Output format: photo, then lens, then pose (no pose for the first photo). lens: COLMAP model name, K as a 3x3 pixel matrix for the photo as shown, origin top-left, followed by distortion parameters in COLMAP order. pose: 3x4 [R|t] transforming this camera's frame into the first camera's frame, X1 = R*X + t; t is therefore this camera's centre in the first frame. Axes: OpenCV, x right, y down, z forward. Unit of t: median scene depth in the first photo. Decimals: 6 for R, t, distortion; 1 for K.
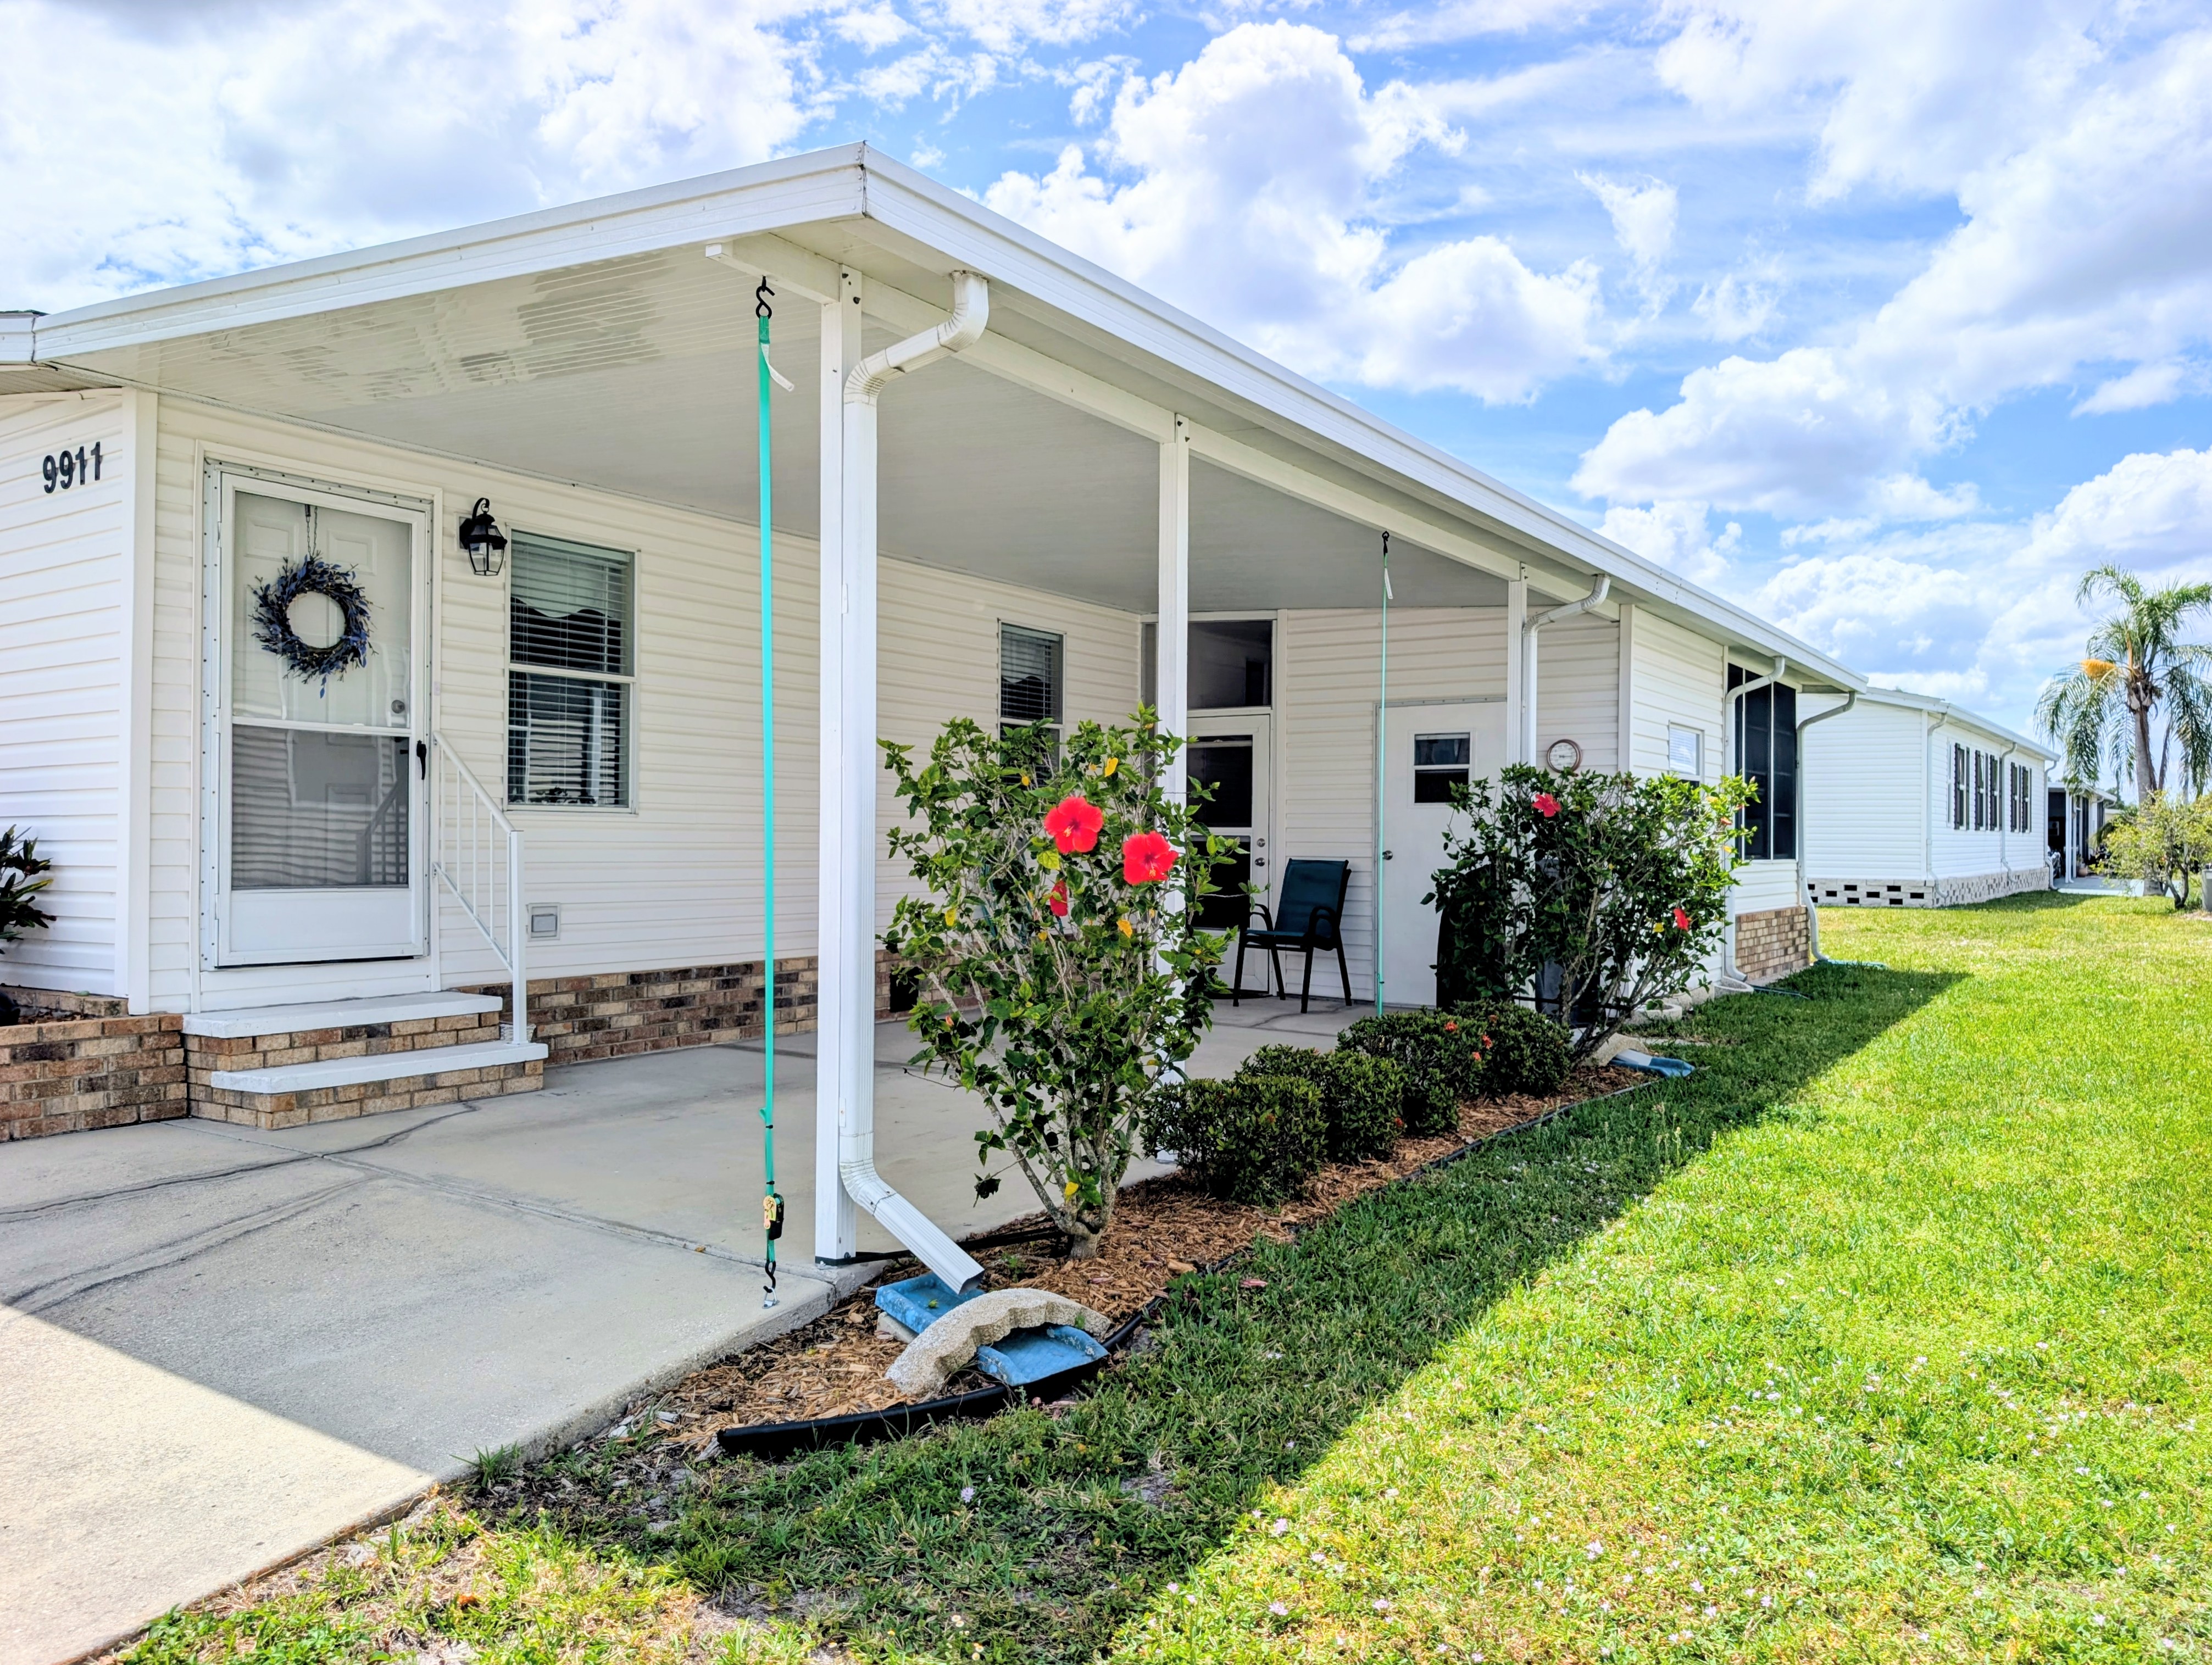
lens RADIAL K [[1584.5, 0, 1118.8], [0, 1584.5, 849.7], [0, 0, 1]] dist [0.025527, -0.017715]
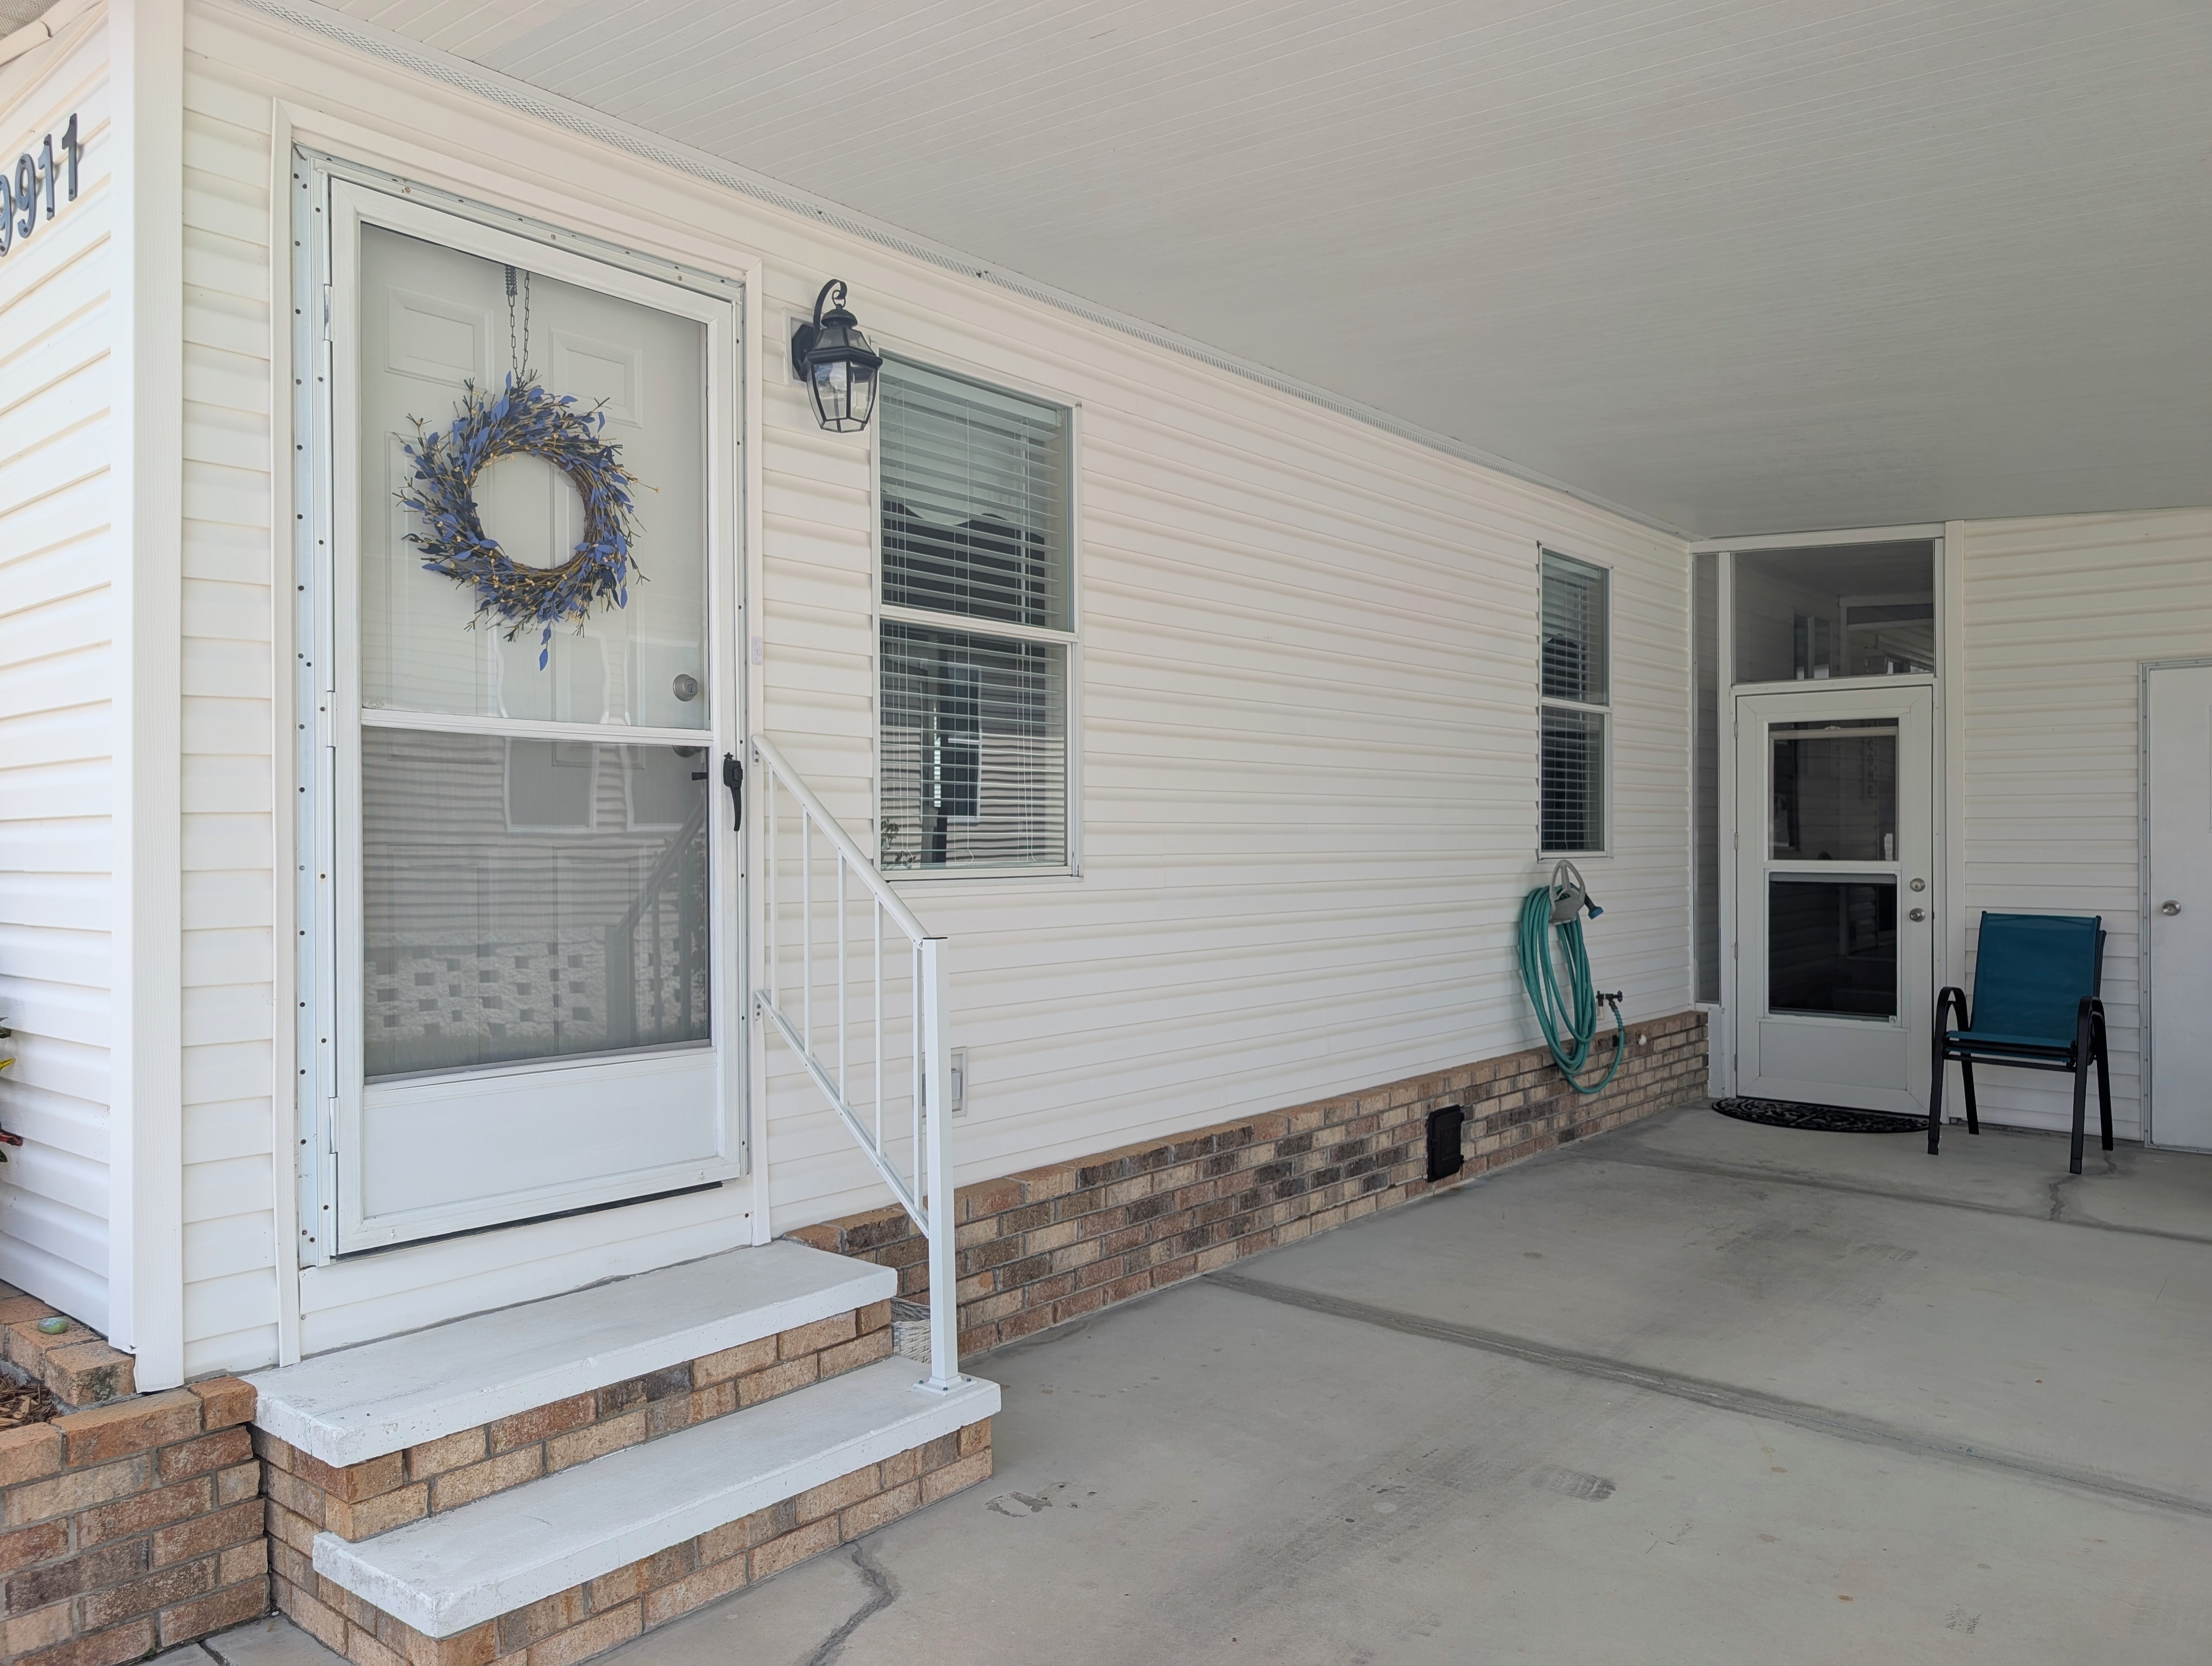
lens RADIAL K [[1584.9, 0, 1131.6], [0, 1584.9, 866.5], [0, 0, 1]] dist [0.025527, -0.017715]
pose [[0.994118, -0.006837, -0.108083, -0.237658], [0.008551, 0.999845, 0.015402, -0.036373], [0.107961, -0.016235, 0.994023, 0.471882]]
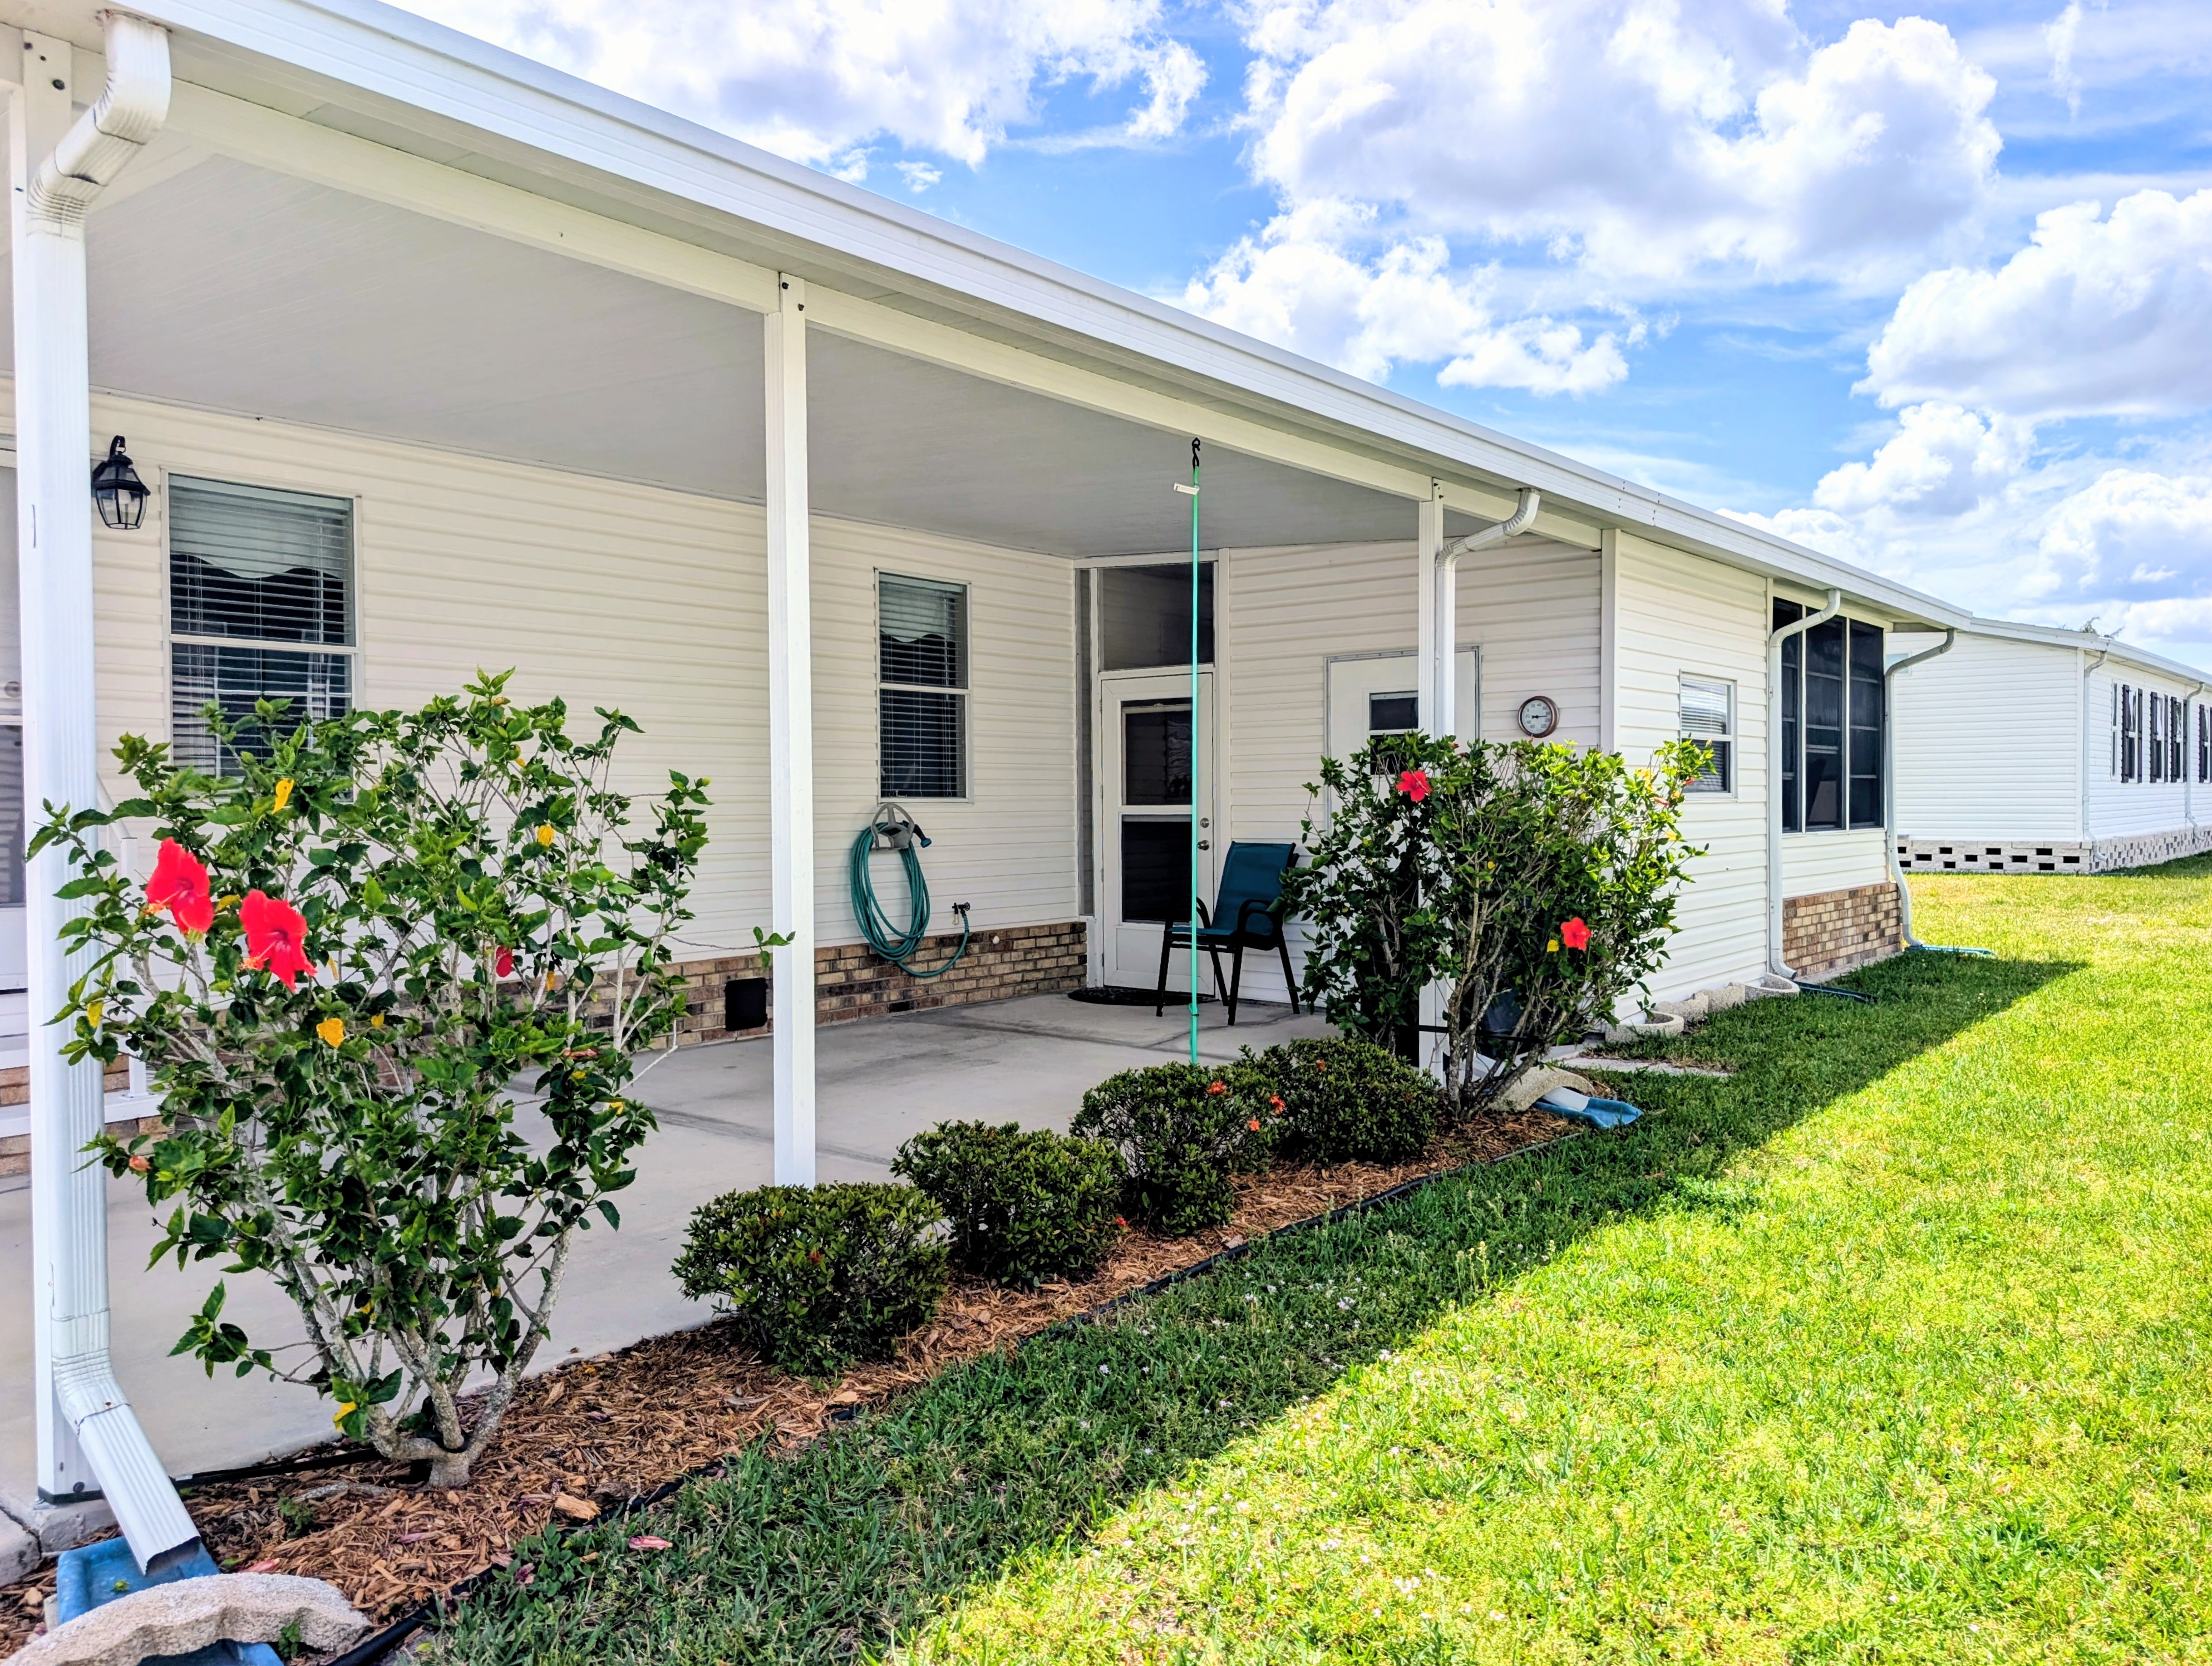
lens RADIAL K [[1584.8, 0, 1123.6], [0, 1584.8, 867.4], [0, 0, 1]] dist [0.025527, -0.017715]
pose [[0.994847, -0.008929, -0.100989, 0.198035], [0.012776, 0.999214, 0.037513, -0.018890], [0.100575, -0.038609, 0.994180, 0.202881]]
